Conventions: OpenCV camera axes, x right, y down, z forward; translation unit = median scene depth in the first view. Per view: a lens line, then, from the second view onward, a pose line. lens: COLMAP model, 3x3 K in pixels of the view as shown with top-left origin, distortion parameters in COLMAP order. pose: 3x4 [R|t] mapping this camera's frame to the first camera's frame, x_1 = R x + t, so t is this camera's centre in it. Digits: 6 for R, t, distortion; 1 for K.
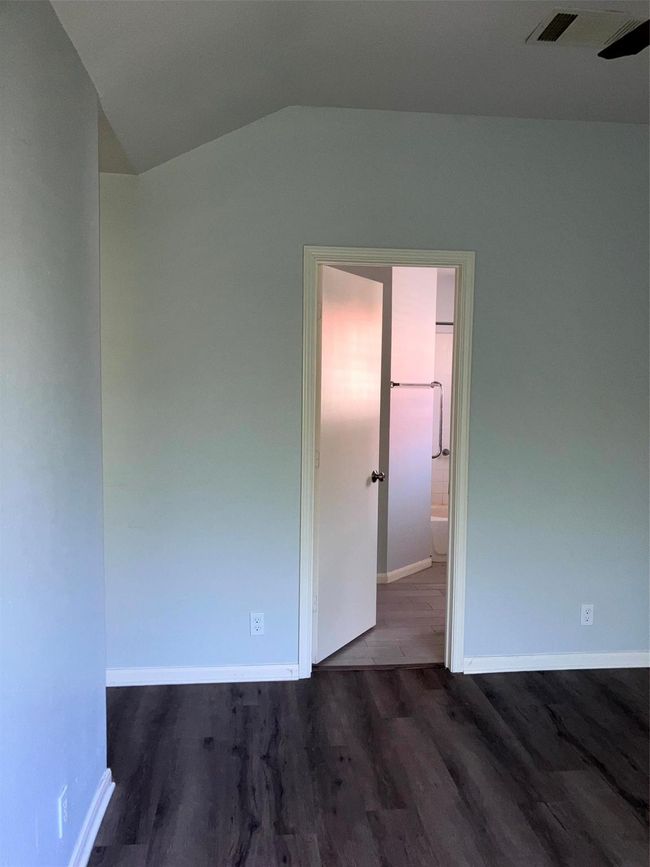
lens RADIAL K [[713.3, 0, 325.9], [0, 713.3, 438.9], [0, 0, 1]] dist [0.029303, -0.009795]
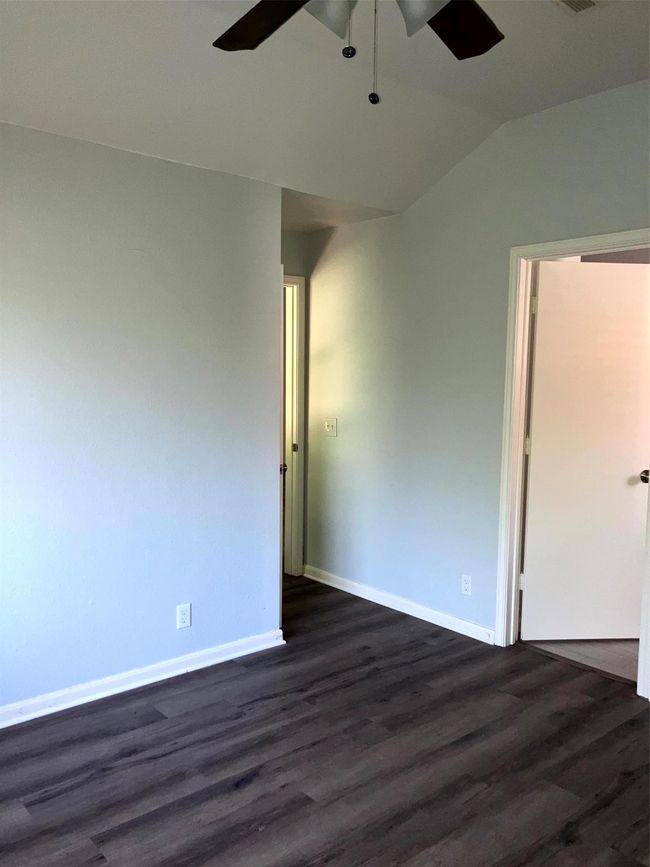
lens RADIAL K [[713.3, 0, 330.9], [0, 713.3, 434.2], [0, 0, 1]] dist [0.029303, -0.009795]
pose [[0.560629, 0.064592, -0.825544, 0.842796], [-0.061292, 0.997455, 0.036419, -0.014622], [0.825796, 0.030182, 0.563161, 0.191079]]
